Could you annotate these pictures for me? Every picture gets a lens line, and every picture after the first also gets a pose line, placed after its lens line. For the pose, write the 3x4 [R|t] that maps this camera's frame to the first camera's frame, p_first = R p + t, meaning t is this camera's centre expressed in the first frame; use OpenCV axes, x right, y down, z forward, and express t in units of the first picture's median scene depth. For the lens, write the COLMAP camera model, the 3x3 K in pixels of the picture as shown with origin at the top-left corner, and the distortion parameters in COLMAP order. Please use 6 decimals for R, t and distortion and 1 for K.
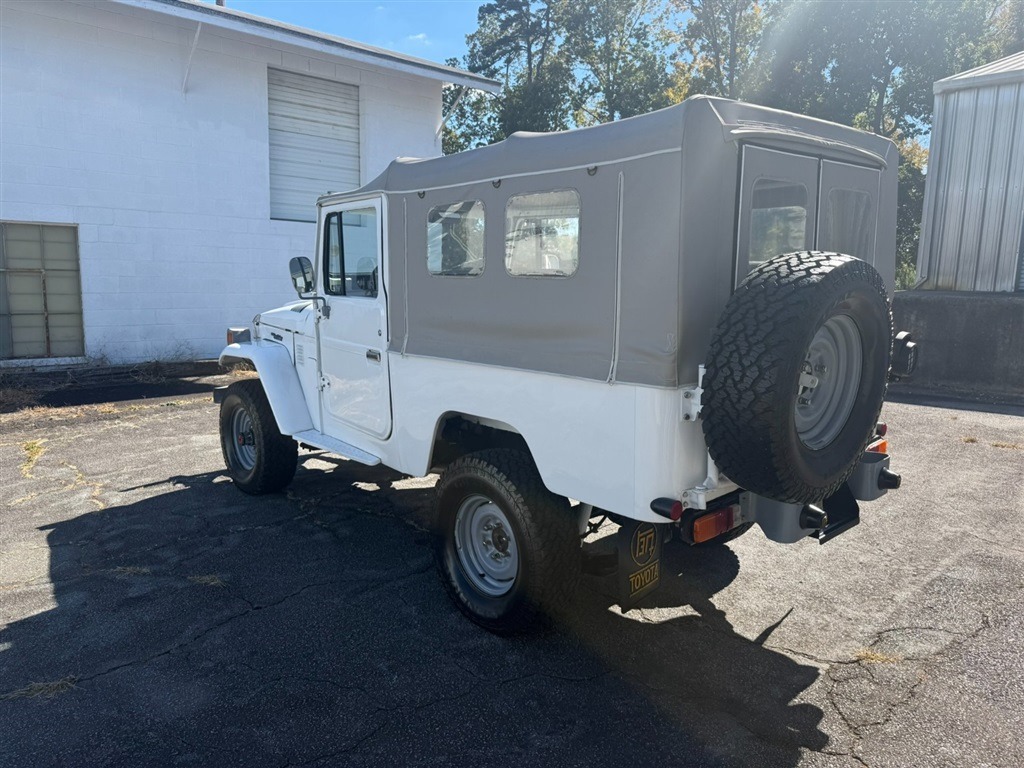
lens RADIAL K [[722.7, 0, 512.4], [0, 722.7, 378.9], [0, 0, 1]] dist [0.045348, -0.054131]
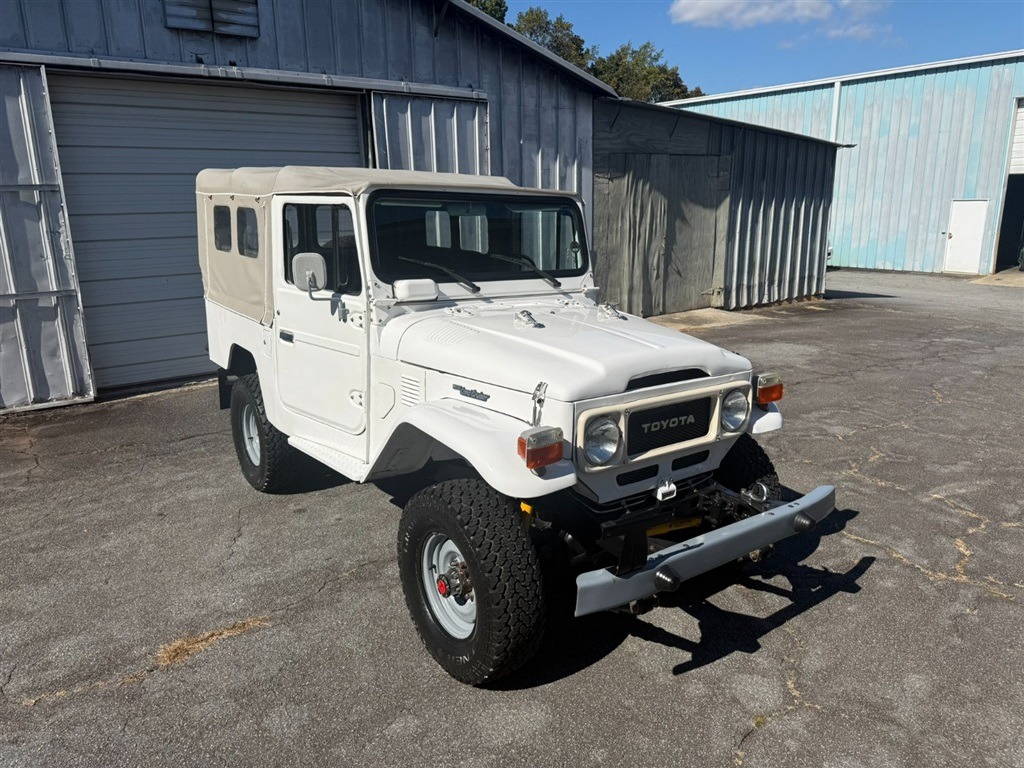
lens RADIAL K [[722.7, 0, 516.6], [0, 722.7, 380.1], [0, 0, 1]] dist [0.045348, -0.054131]
pose [[-0.995562, -0.030273, 0.089106, -0.298917], [0.006264, 0.923432, 0.383710, -0.455124], [-0.093899, 0.382565, -0.919145, 2.329937]]
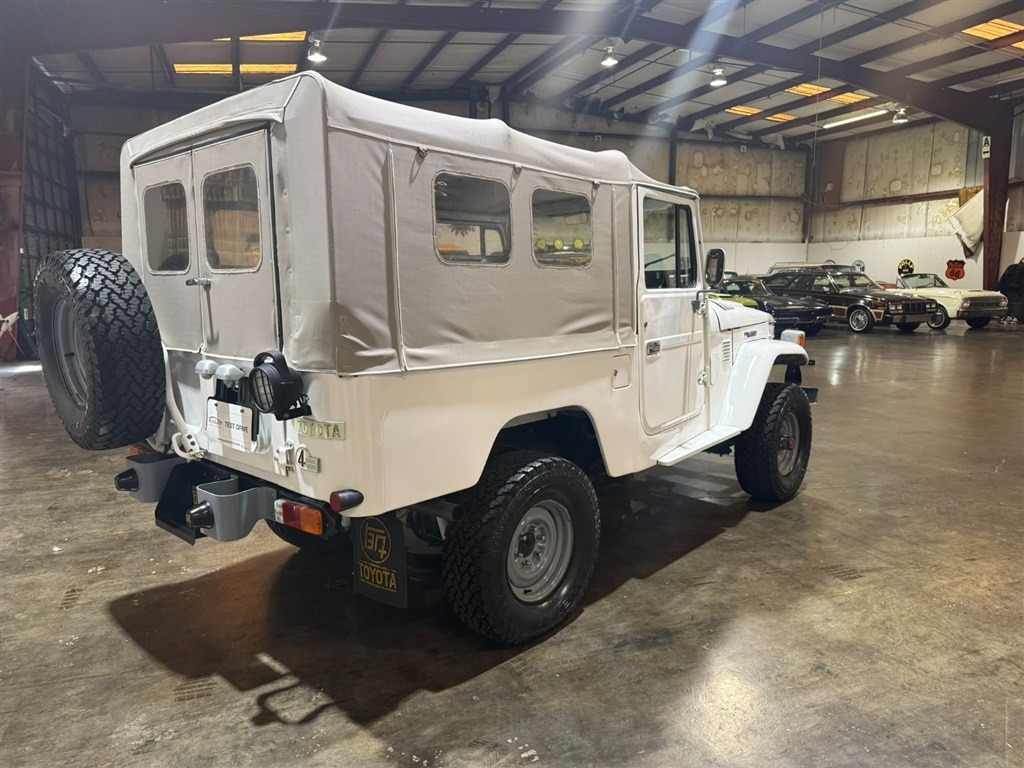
lens RADIAL K [[722.7, 0, 517.0], [0, 722.7, 383.6], [0, 0, 1]] dist [0.045348, -0.054131]
pose [[0.090588, 0.143452, -0.985503, 1.108619], [-0.150991, 0.980110, 0.128788, -0.141016], [0.984376, 0.137135, 0.110446, 1.023476]]
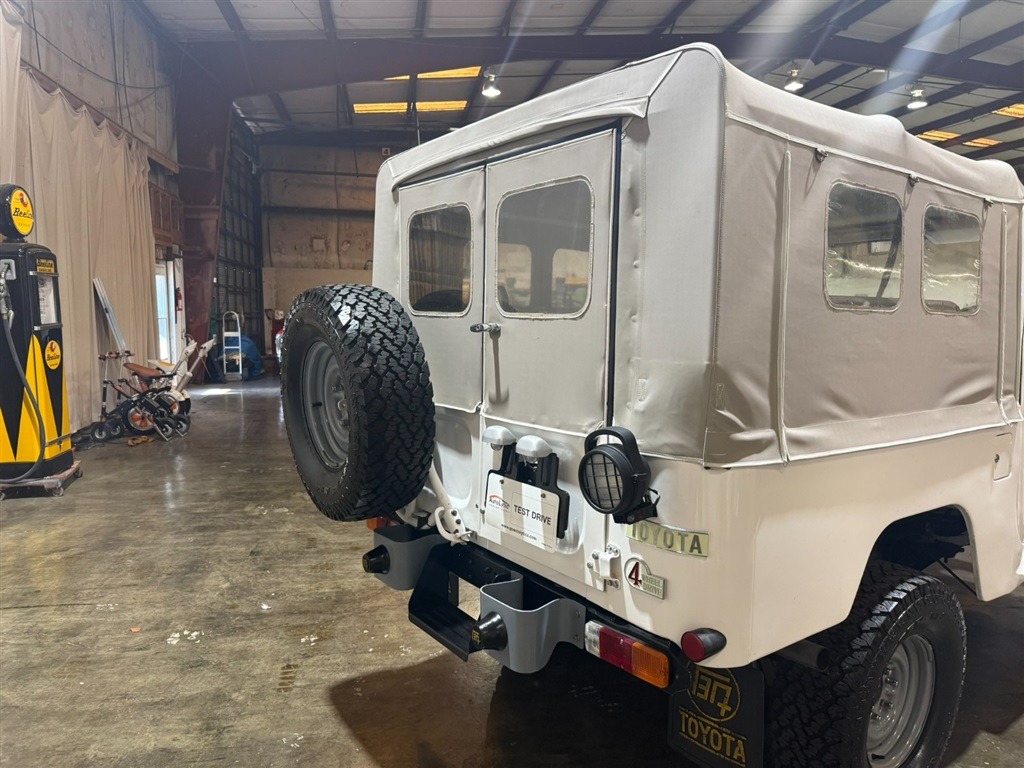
lens RADIAL K [[722.7, 0, 509.6], [0, 722.7, 385.9], [0, 0, 1]] dist [0.045348, -0.054131]
pose [[-0.100866, 0.102517, -0.989604, 0.922223], [-0.170301, 0.978217, 0.118695, -0.124288], [0.980216, 0.180503, -0.081210, 0.848969]]
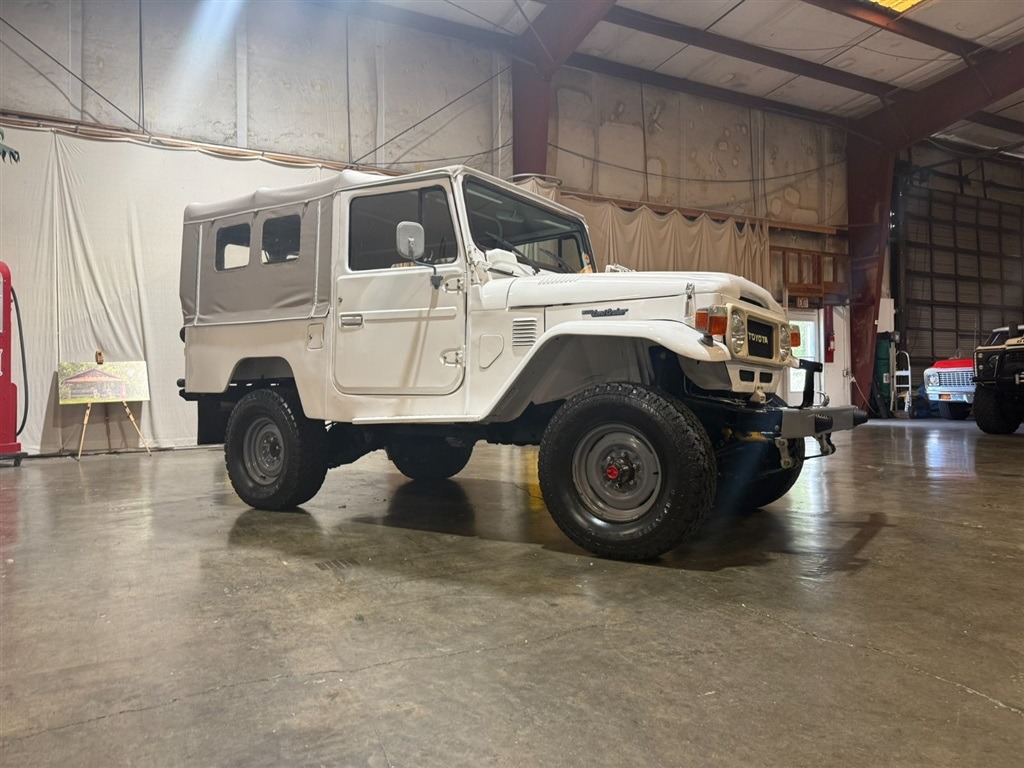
lens RADIAL K [[722.7, 0, 518.4], [0, 722.7, 377.9], [0, 0, 1]] dist [0.045348, -0.054131]
pose [[-0.975404, 0.002353, -0.220413, 0.150995], [-0.030241, 0.989059, 0.144386, -0.173044], [0.218341, 0.147500, -0.964661, 2.490501]]
